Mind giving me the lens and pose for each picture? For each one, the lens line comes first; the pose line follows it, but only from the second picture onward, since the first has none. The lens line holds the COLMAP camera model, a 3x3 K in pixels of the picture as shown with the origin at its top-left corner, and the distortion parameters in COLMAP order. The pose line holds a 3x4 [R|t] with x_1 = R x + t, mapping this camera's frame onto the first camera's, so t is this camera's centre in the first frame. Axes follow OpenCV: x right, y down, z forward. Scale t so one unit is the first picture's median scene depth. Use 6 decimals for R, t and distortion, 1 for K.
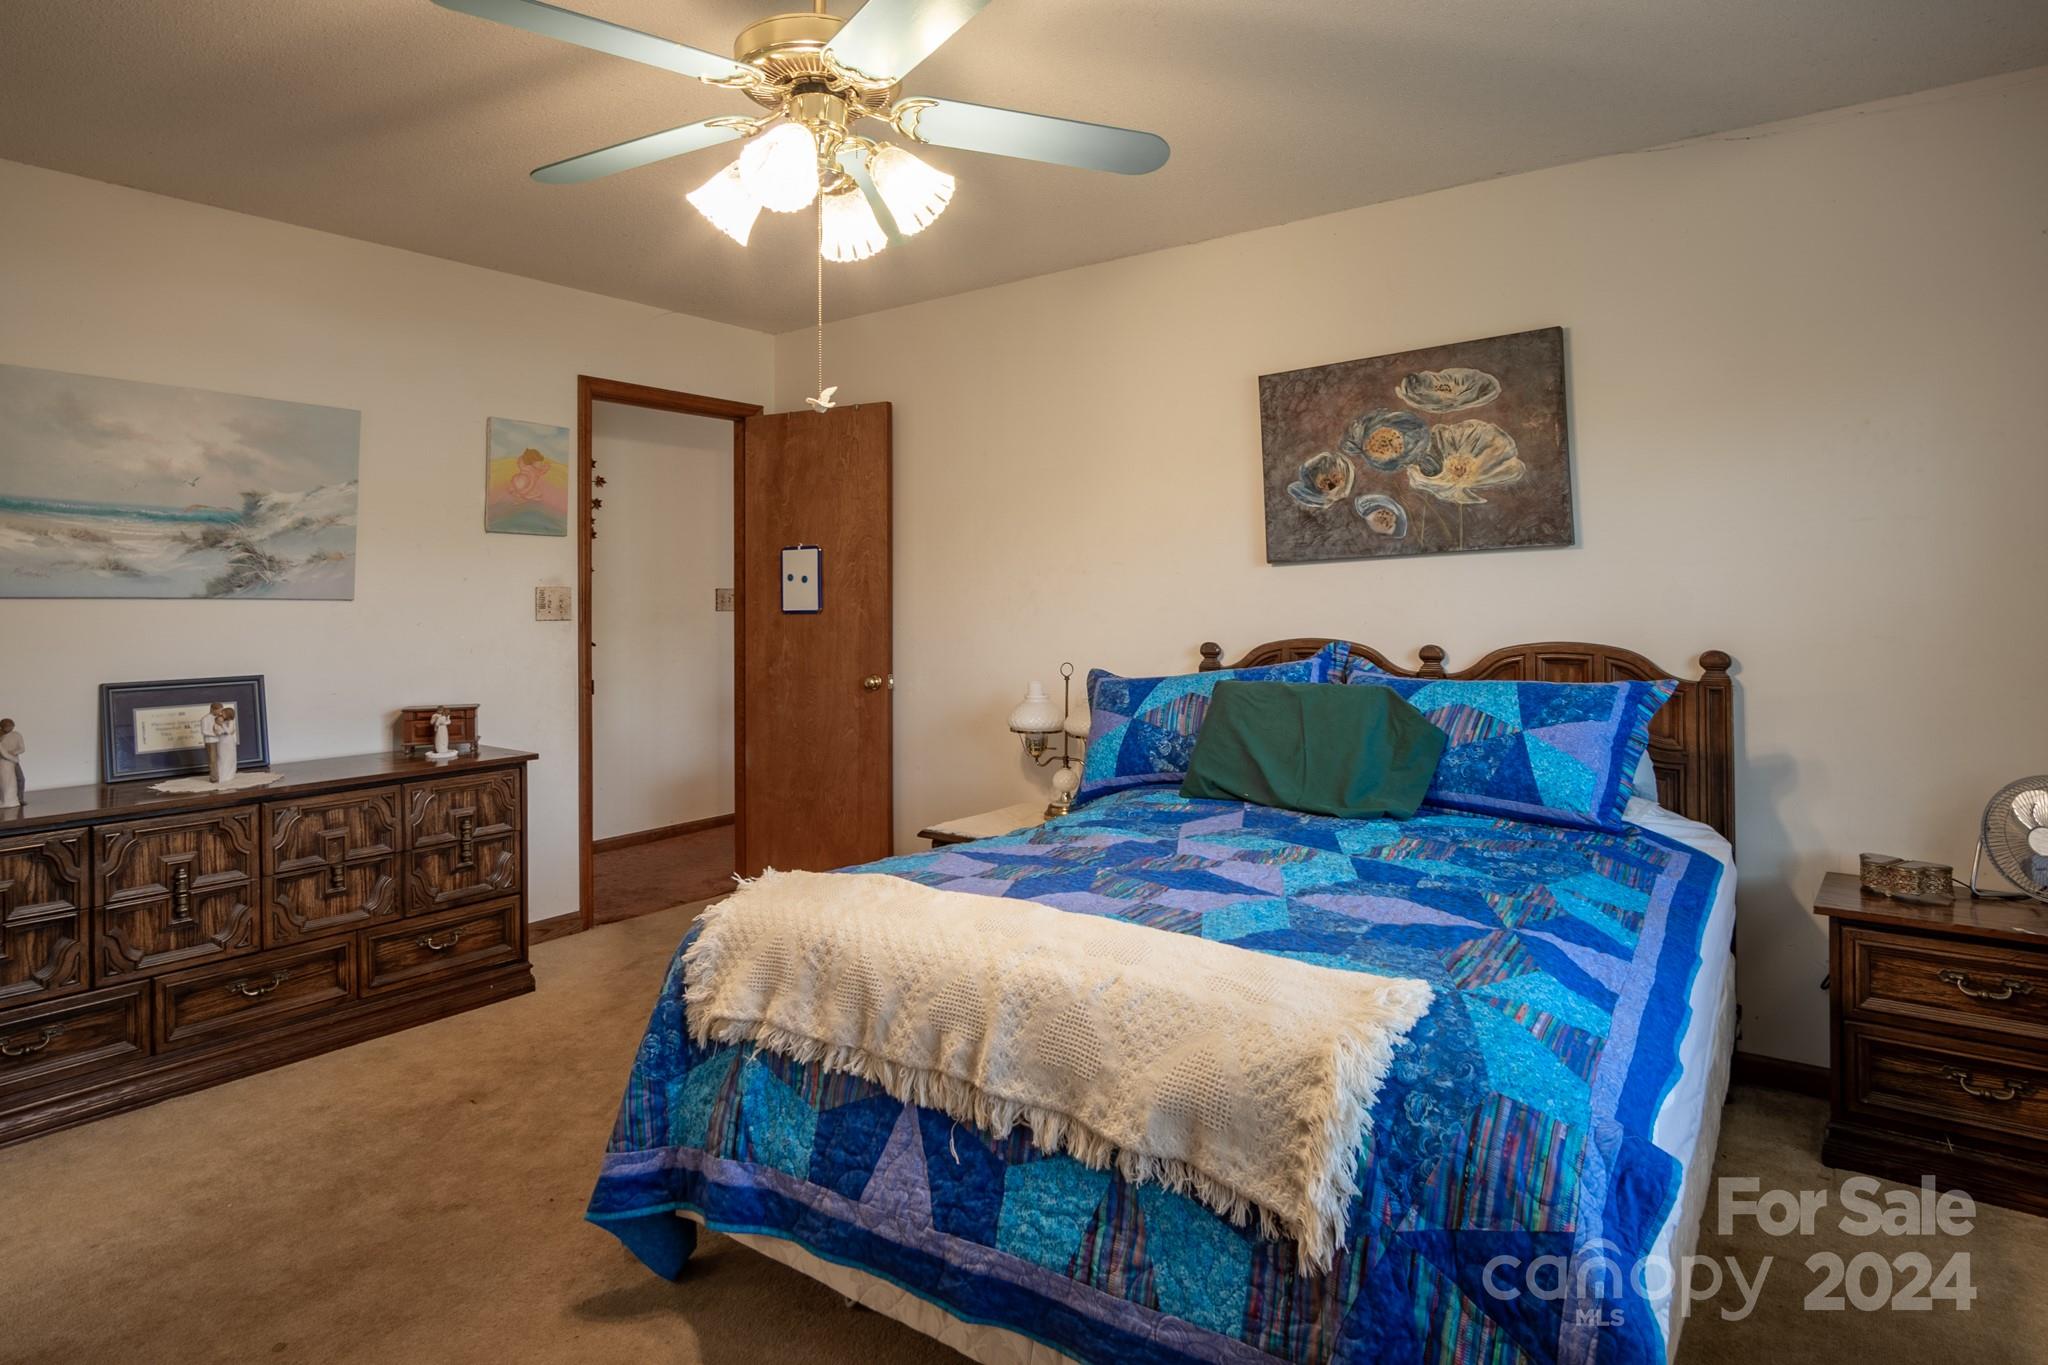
lens RADIAL K [[1131.6, 0, 1021.8], [0, 1131.6, 565.3], [0, 0, 1]] dist [-0.025589, 0.000859]
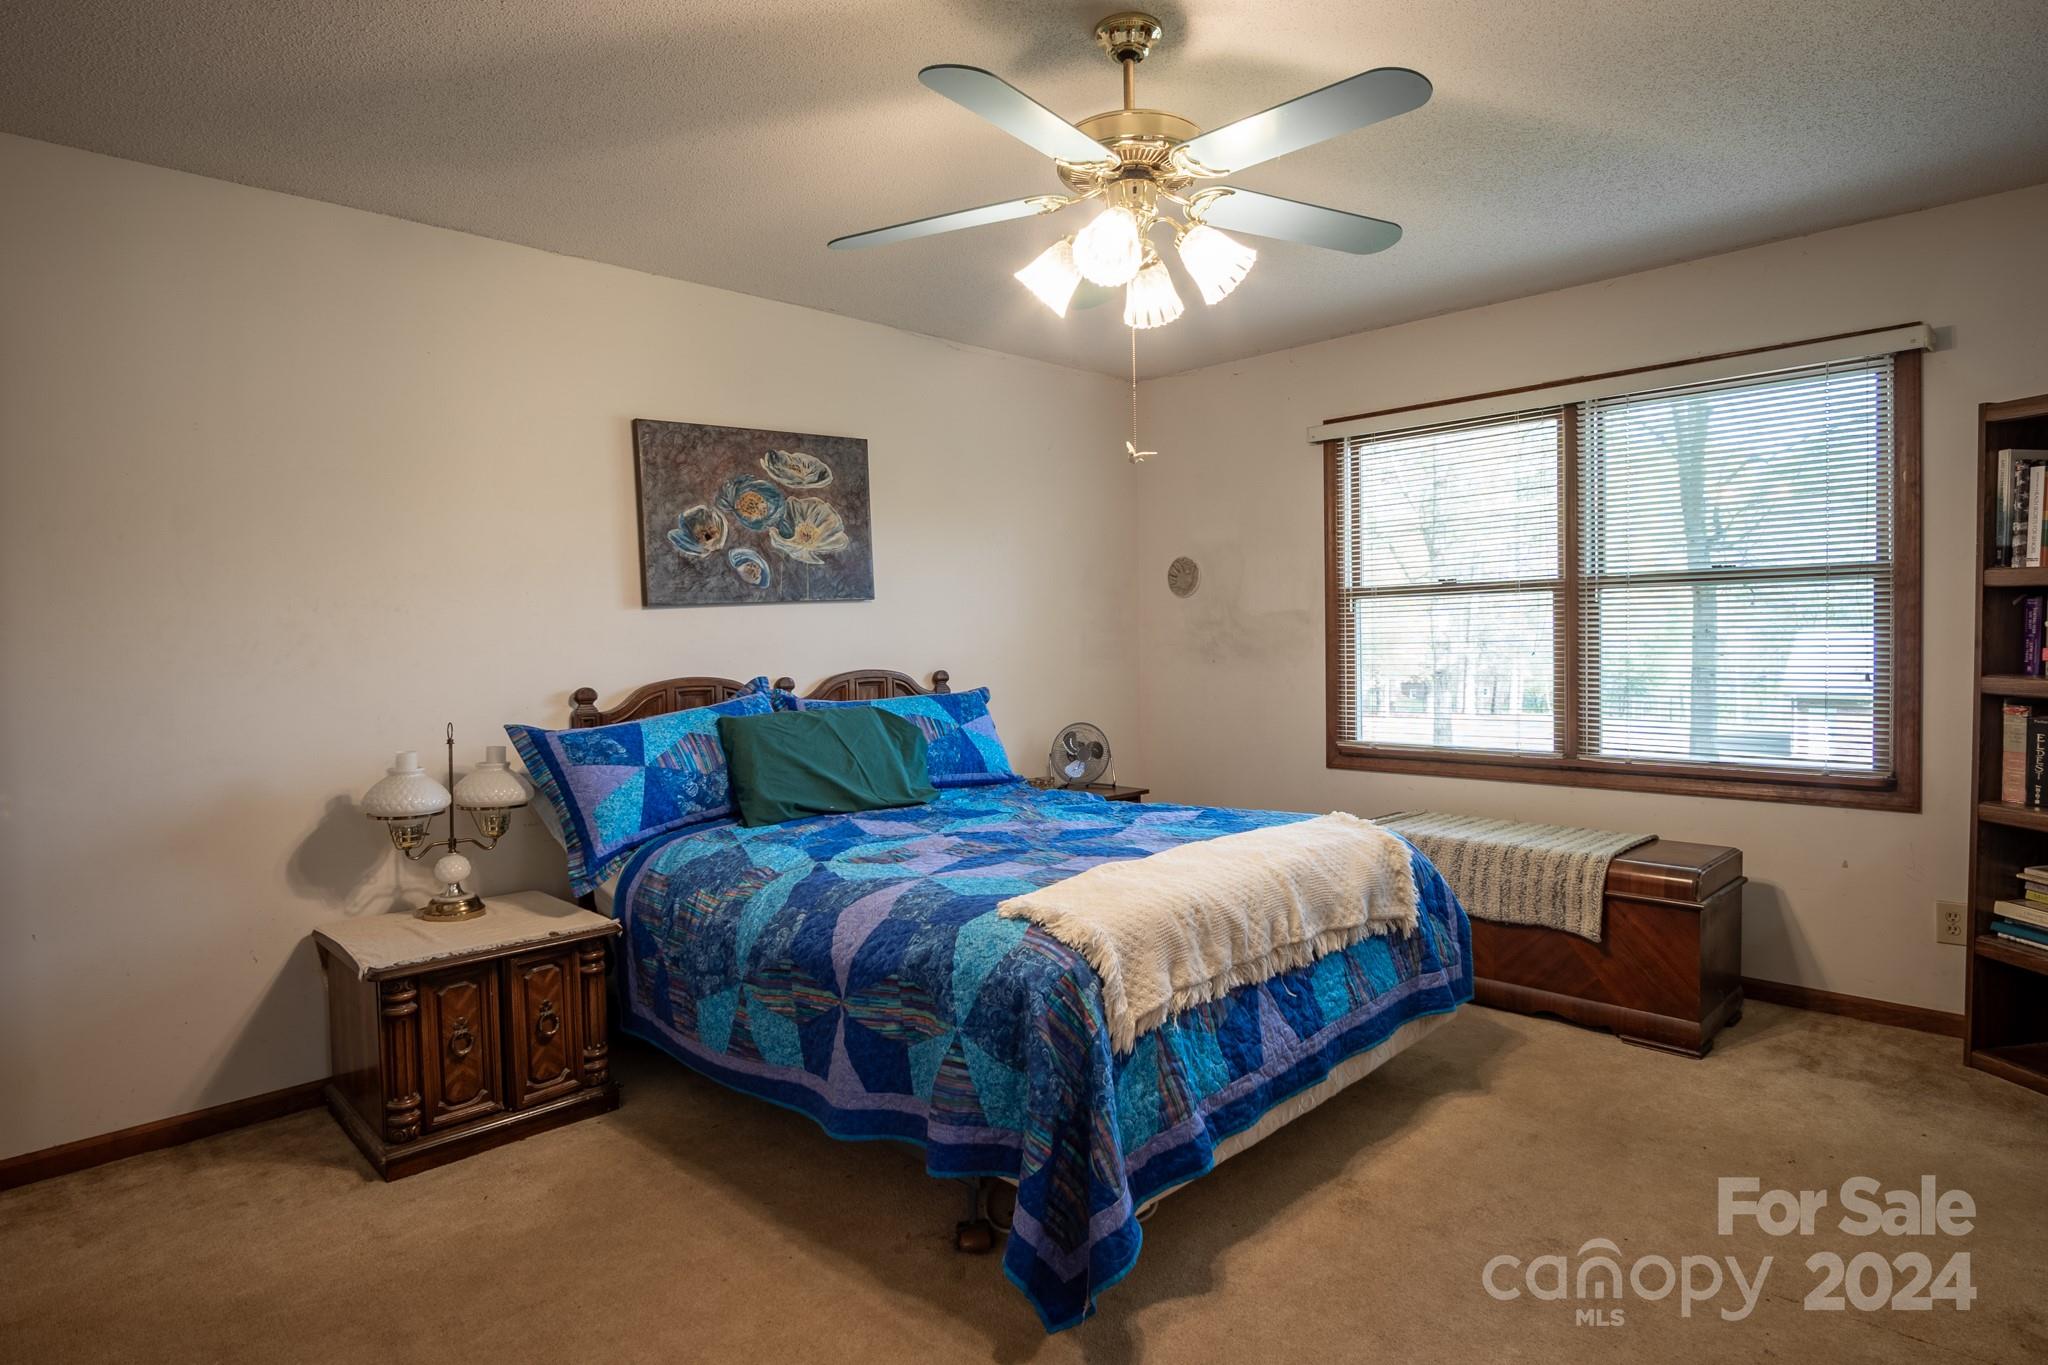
lens RADIAL K [[1122.1, 0, 1021.9], [0, 1122.1, 648.7], [0, 0, 1]] dist [-0.035739, 0.012505]
pose [[0.153232, -0.009482, 0.988145, -0.778377], [-0.012676, 0.999853, 0.011560, 0.022426], [-0.988109, -0.014297, 0.153089, 0.551952]]
